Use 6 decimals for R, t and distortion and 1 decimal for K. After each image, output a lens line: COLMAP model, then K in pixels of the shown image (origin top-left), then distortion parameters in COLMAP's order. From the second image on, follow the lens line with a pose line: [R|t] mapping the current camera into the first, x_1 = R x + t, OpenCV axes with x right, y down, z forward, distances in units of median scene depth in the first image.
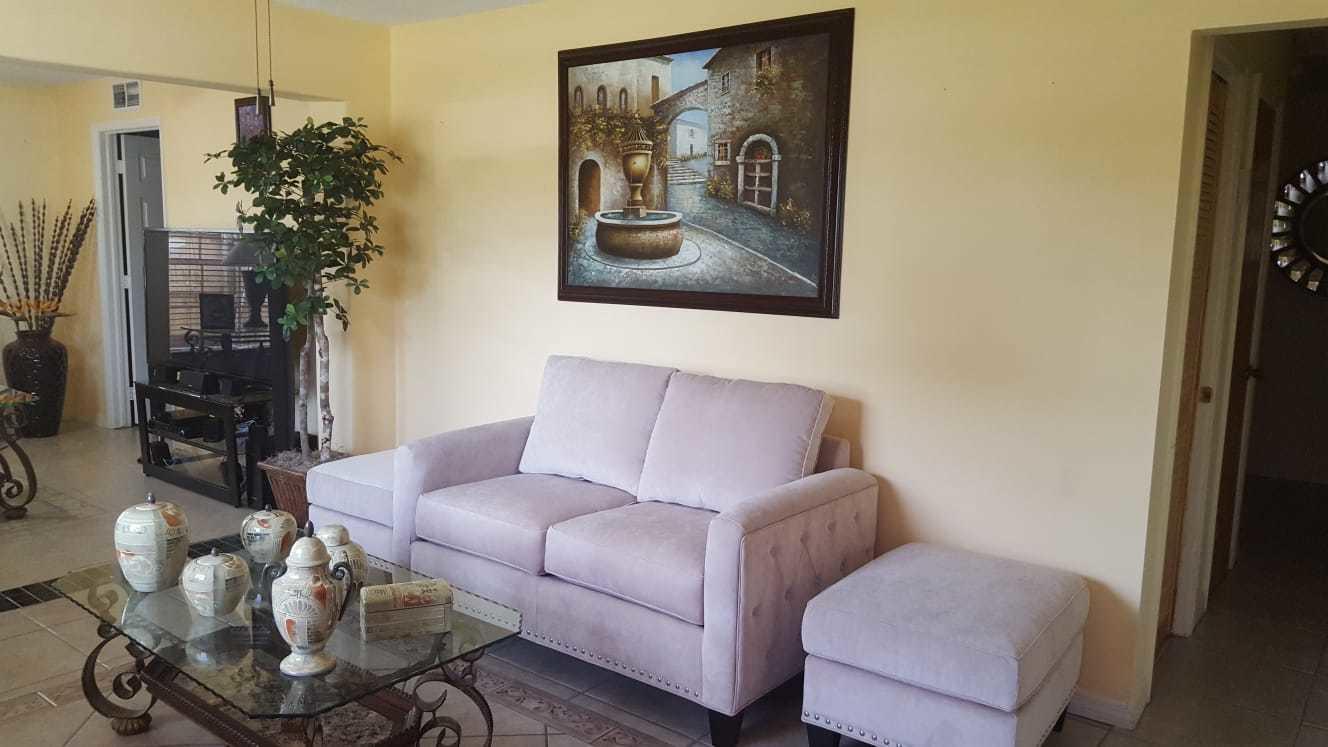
lens RADIAL K [[958.0, 0, 654.3], [0, 958.0, 379.1], [0, 0, 1]] dist [0.002512, -0.010100]
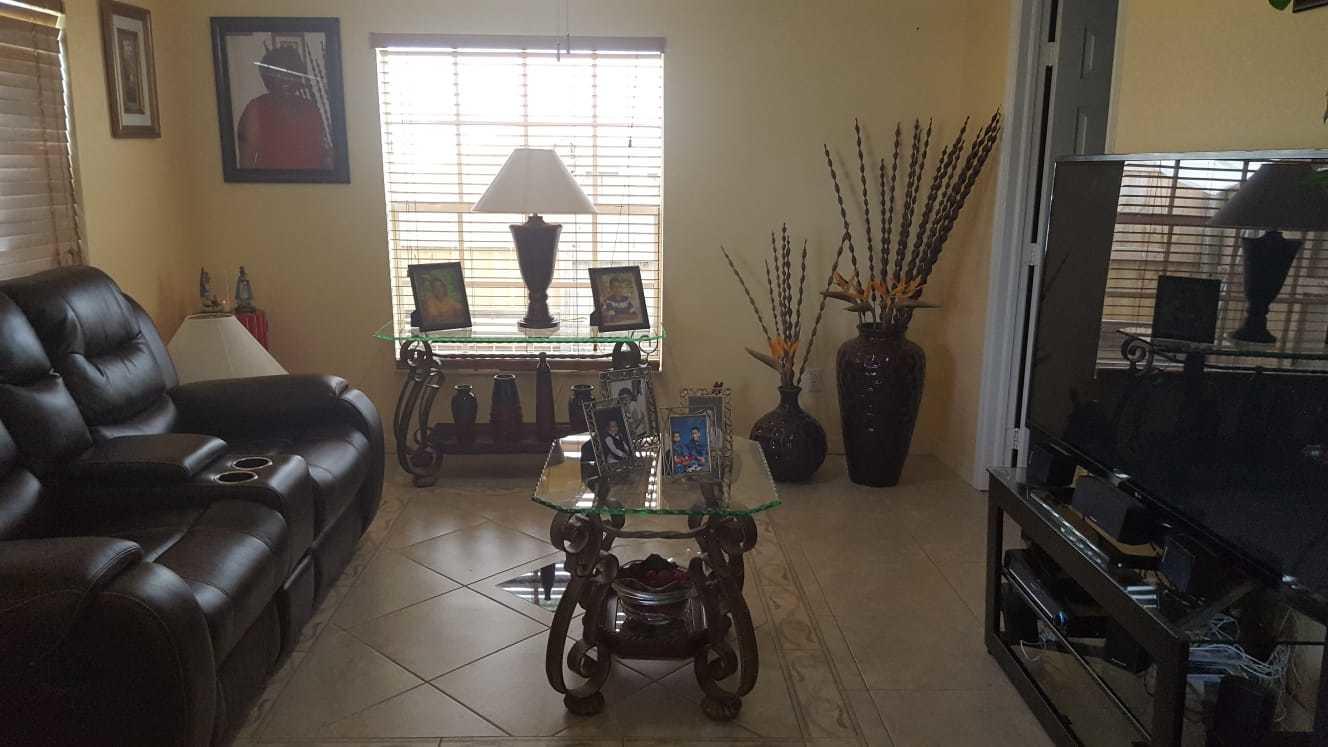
lens RADIAL K [[958.0, 0, 651.1], [0, 958.0, 372.4], [0, 0, 1]] dist [0.002512, -0.010100]
pose [[0.591770, 0.139066, -0.794021, -0.215013], [-0.104753, 0.989921, 0.095305, -0.061840], [0.799272, 0.026778, 0.600373, 0.466430]]
